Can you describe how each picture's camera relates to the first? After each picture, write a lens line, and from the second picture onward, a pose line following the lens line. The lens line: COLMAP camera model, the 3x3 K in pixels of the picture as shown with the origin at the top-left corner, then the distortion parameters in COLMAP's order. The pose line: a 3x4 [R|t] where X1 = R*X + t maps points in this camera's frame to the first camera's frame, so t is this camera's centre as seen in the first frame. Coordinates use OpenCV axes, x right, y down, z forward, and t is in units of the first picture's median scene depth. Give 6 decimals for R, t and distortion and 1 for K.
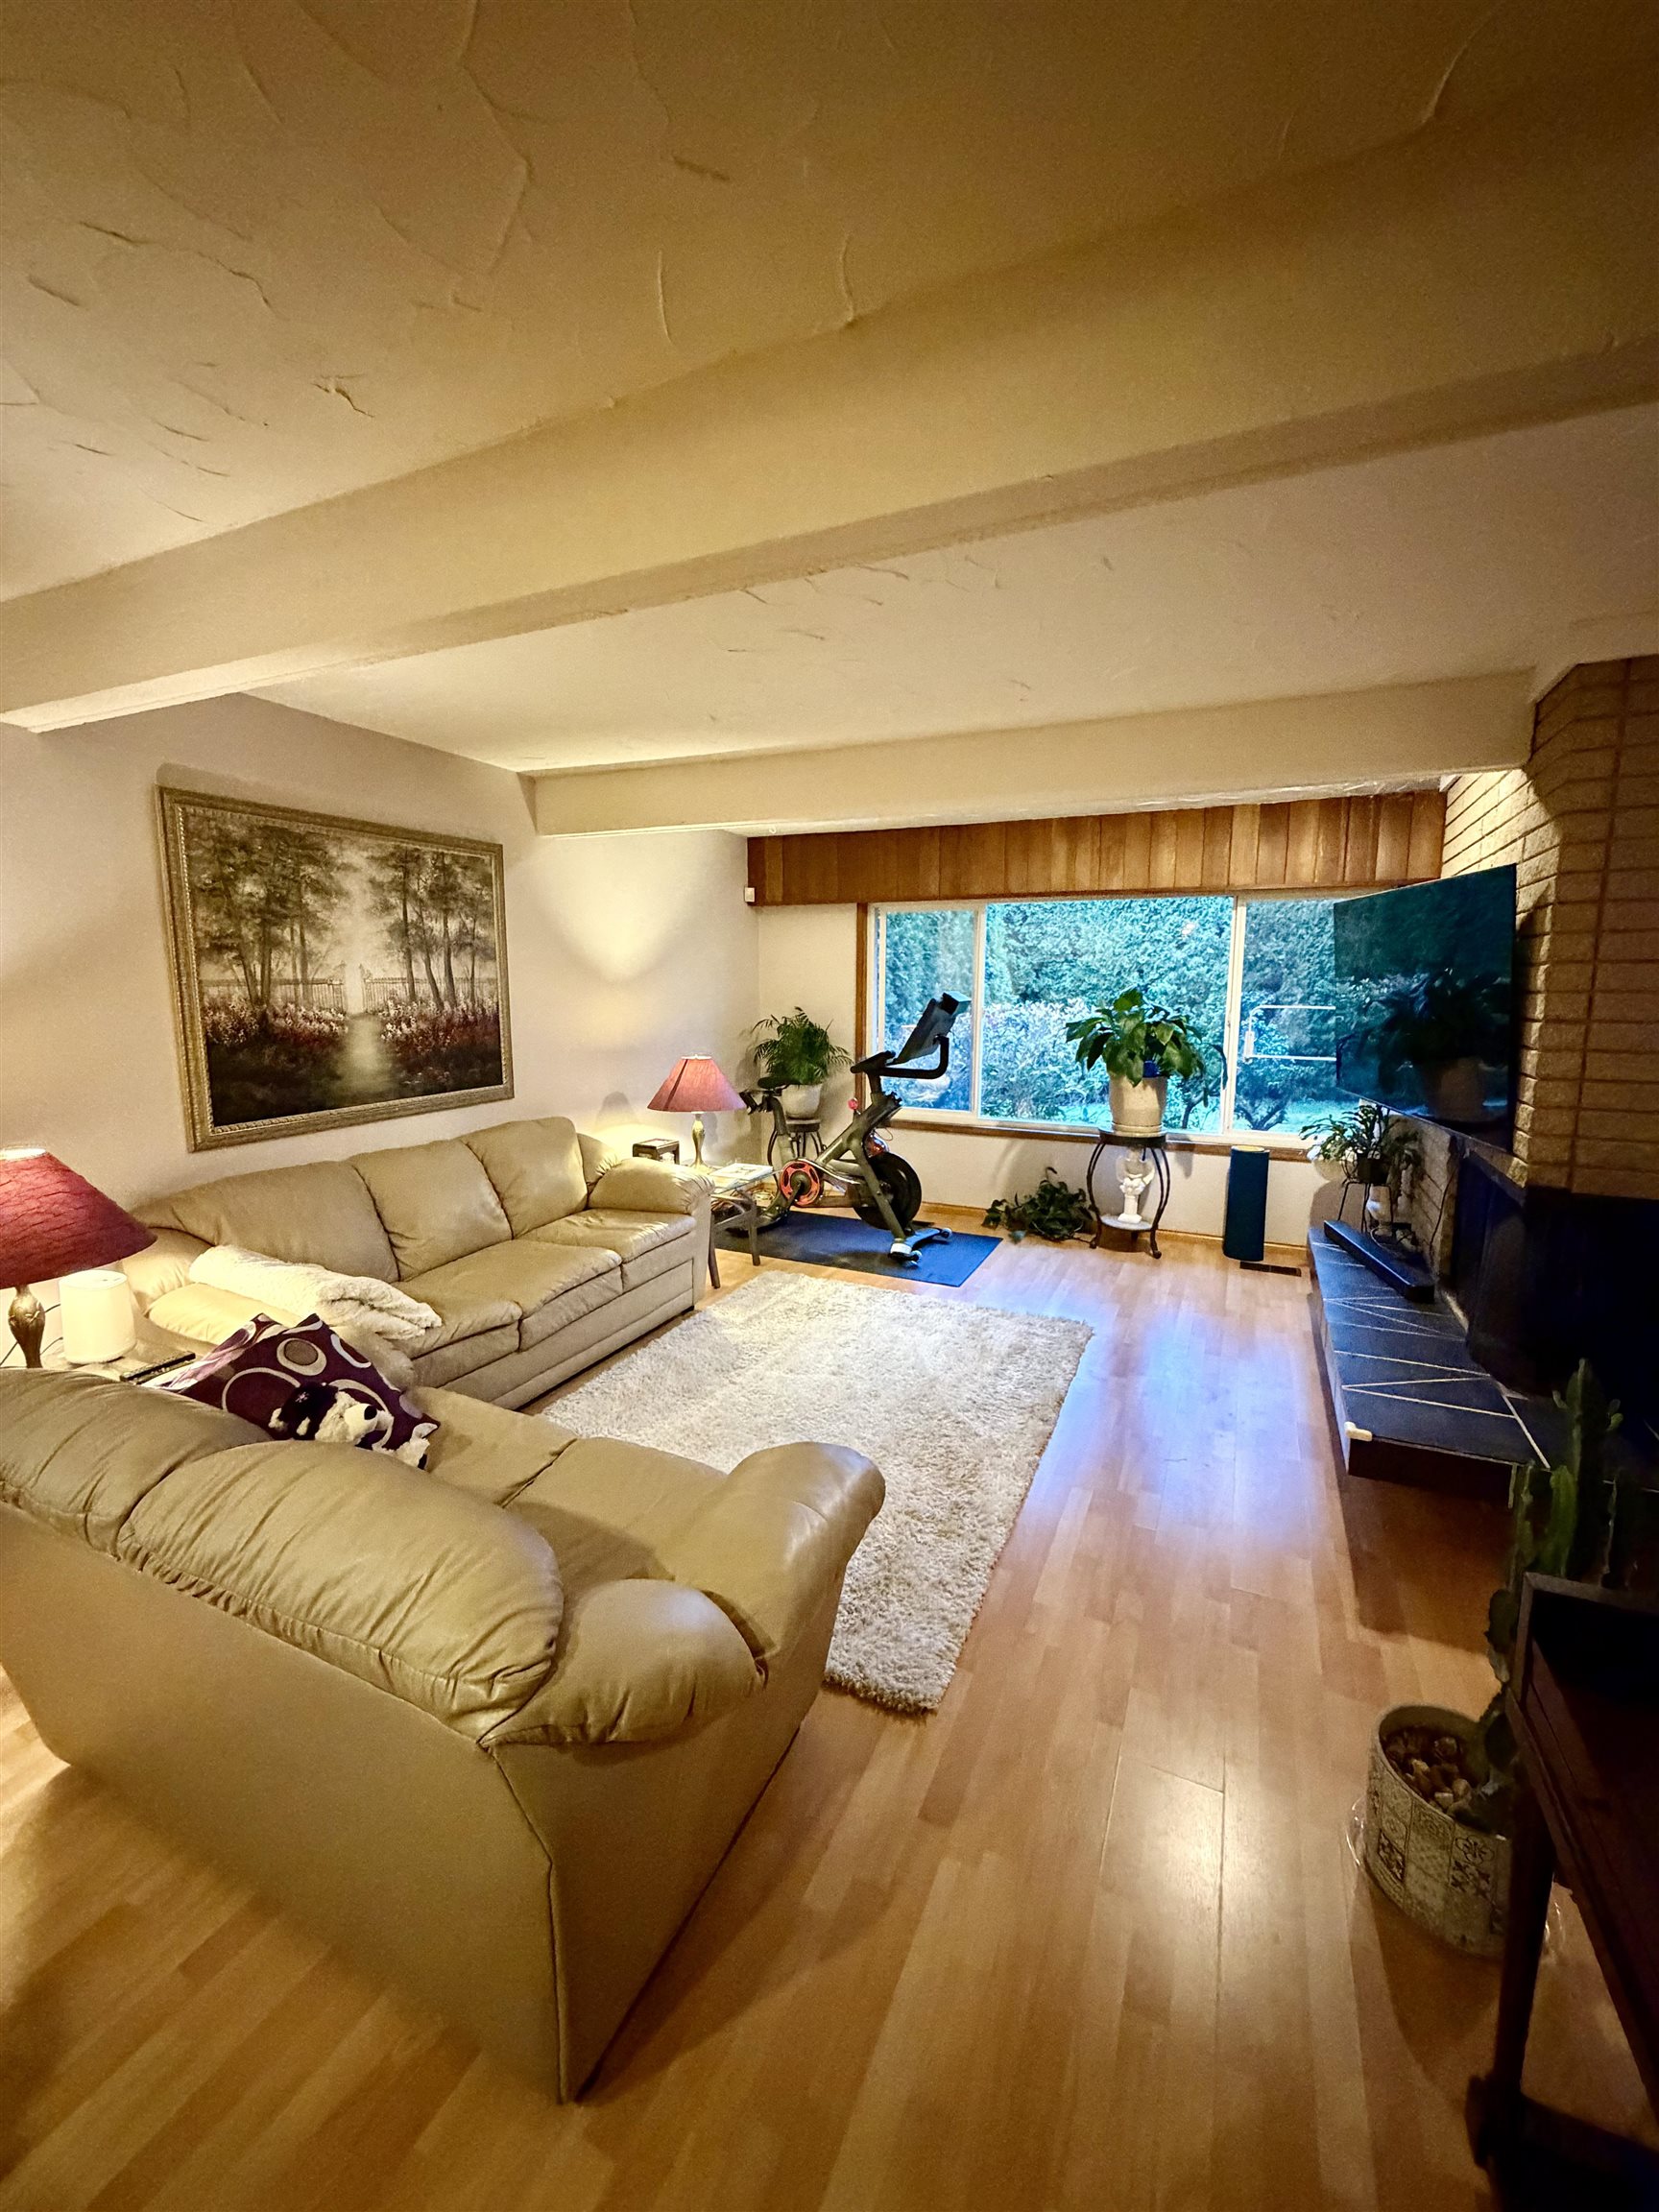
lens RADIAL K [[877.0, 0, 828.2], [0, 877.0, 1104.1], [0, 0, 1]] dist [-0.001283, 0.000795]
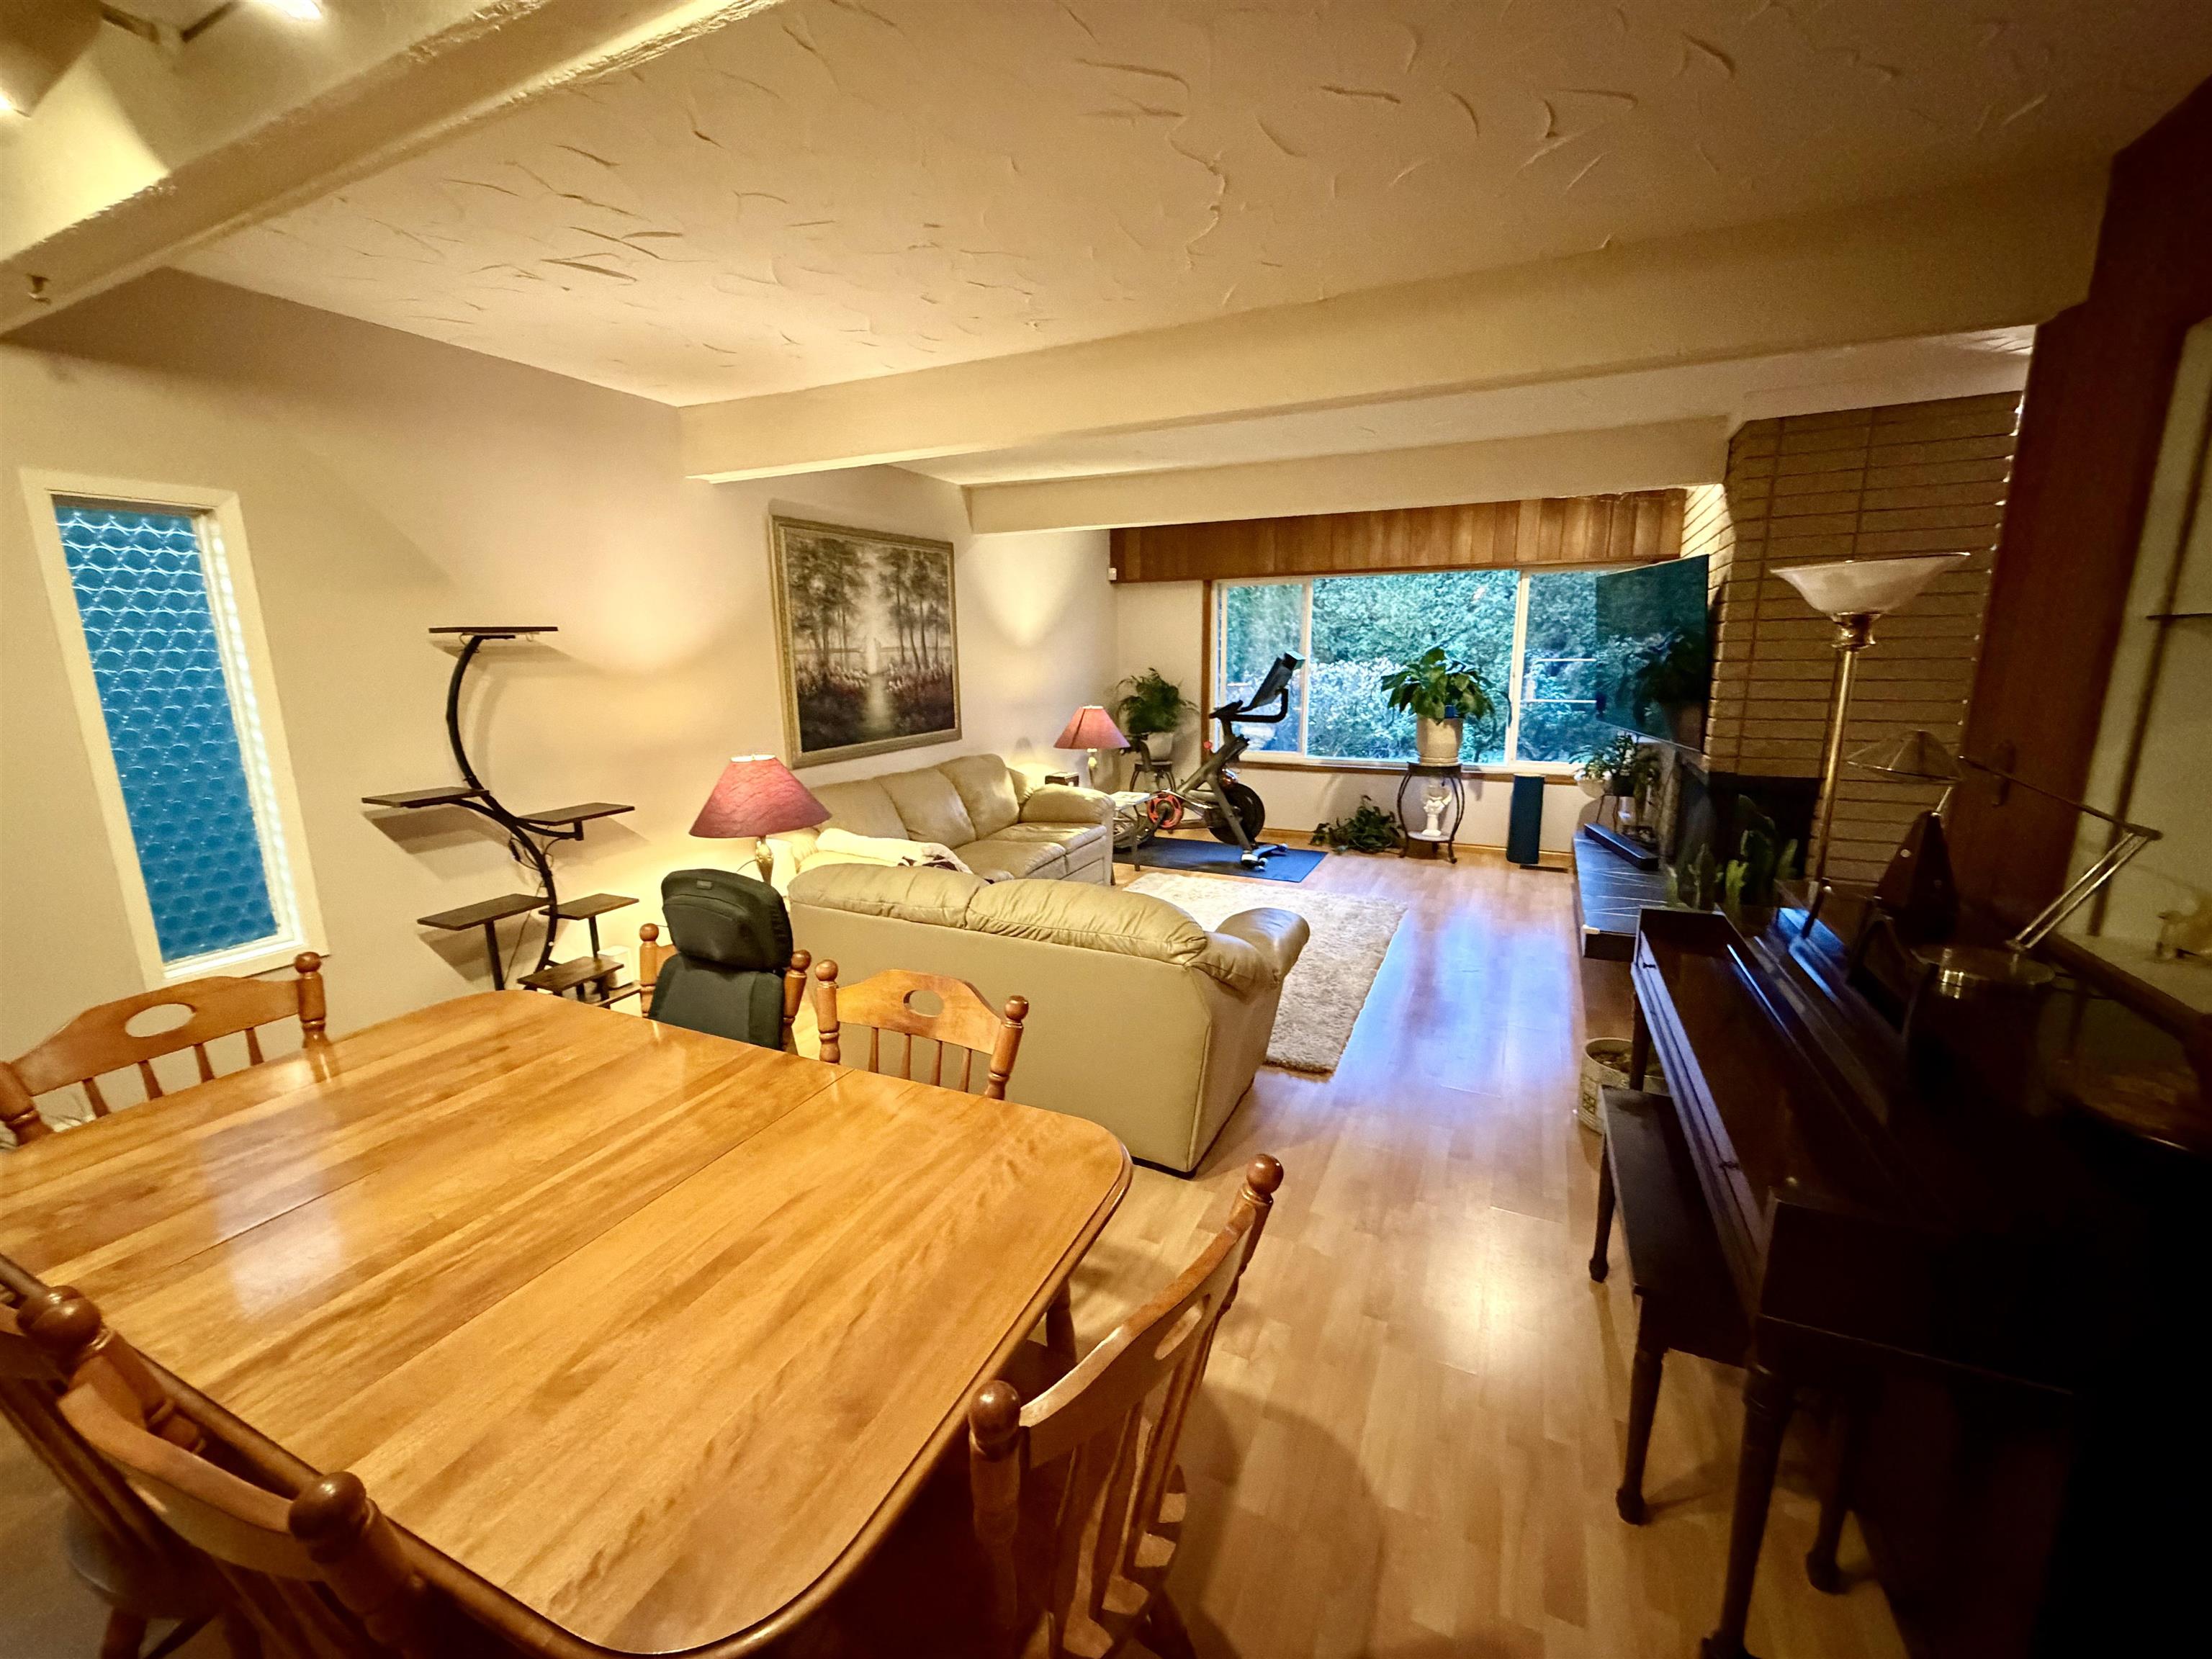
lens RADIAL K [[877.0, 0, 1096.4], [0, 877.0, 830.8], [0, 0, 1]] dist [-0.001283, 0.000795]
pose [[0.999760, -0.013234, -0.017449, -0.134435], [0.014330, 0.997831, 0.064257, 0.047788], [0.016560, -0.064491, 0.997781, -0.306167]]
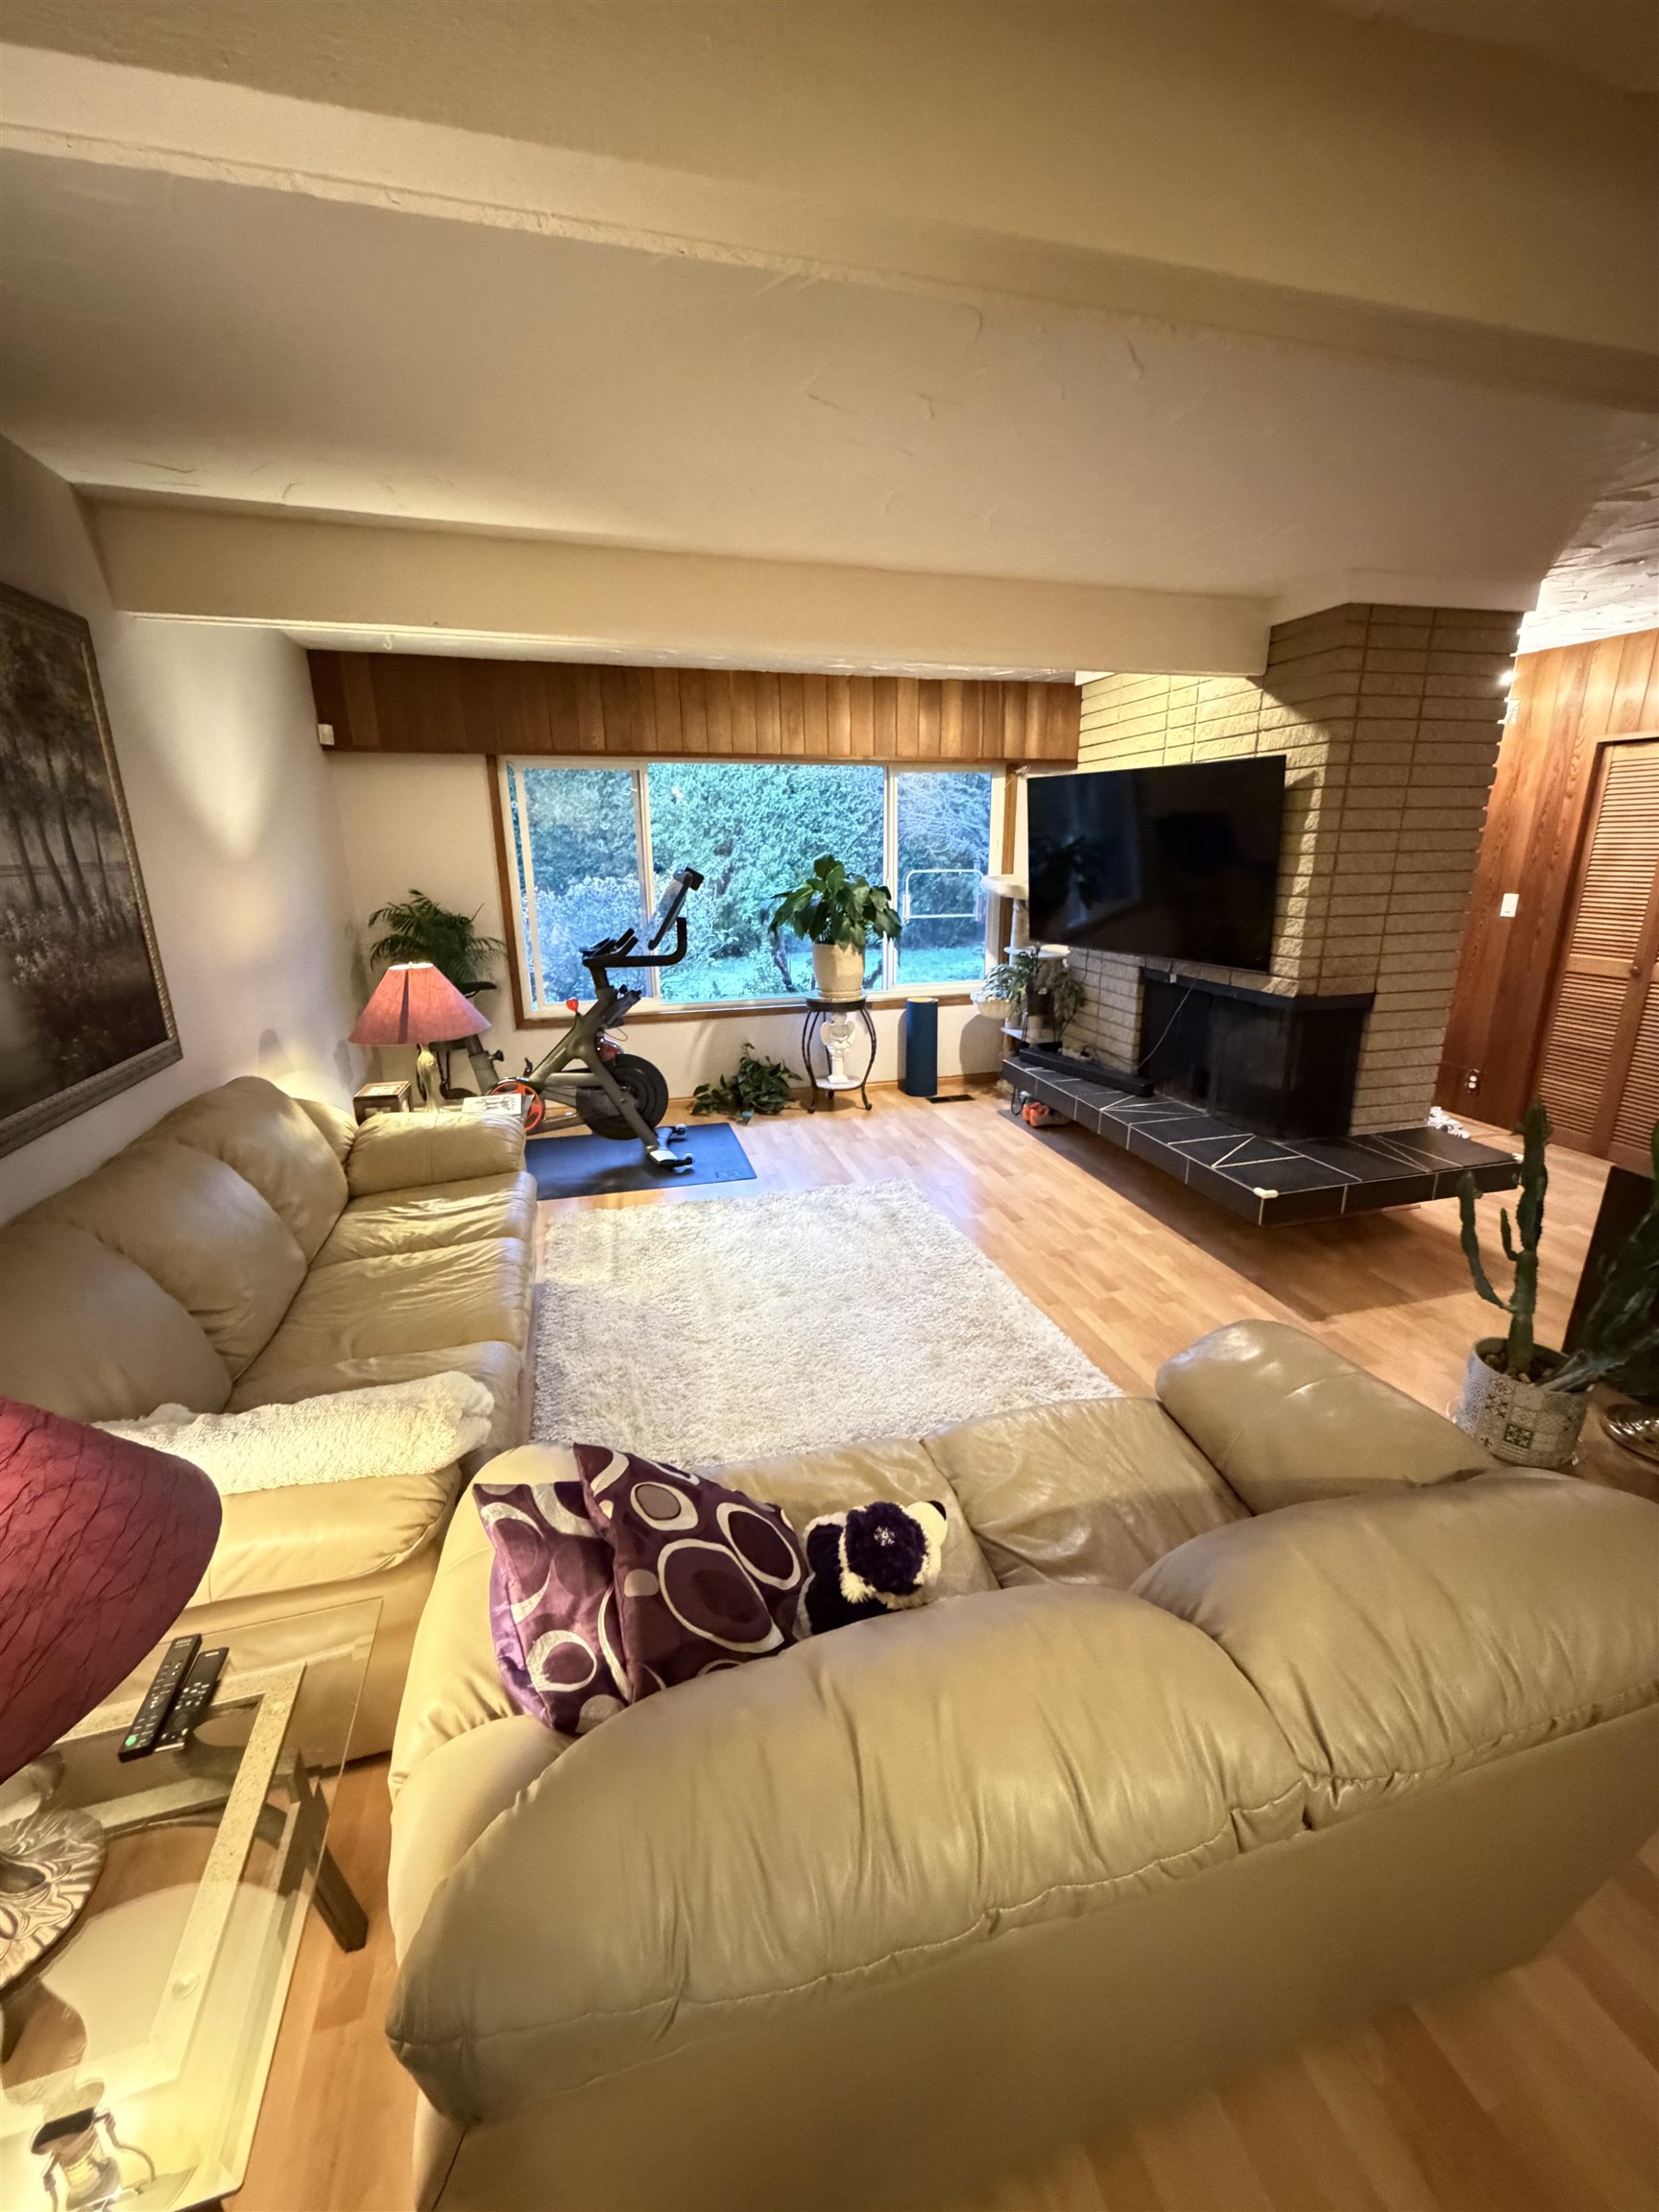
lens RADIAL K [[877.0, 0, 827.5], [0, 877.0, 1103.5], [0, 0, 1]] dist [-0.001283, 0.000795]
pose [[0.762905, -0.194156, 0.616669, -0.393622], [0.103699, 0.978240, 0.179705, -0.039868], [-0.638140, -0.073150, 0.766437, 0.225835]]
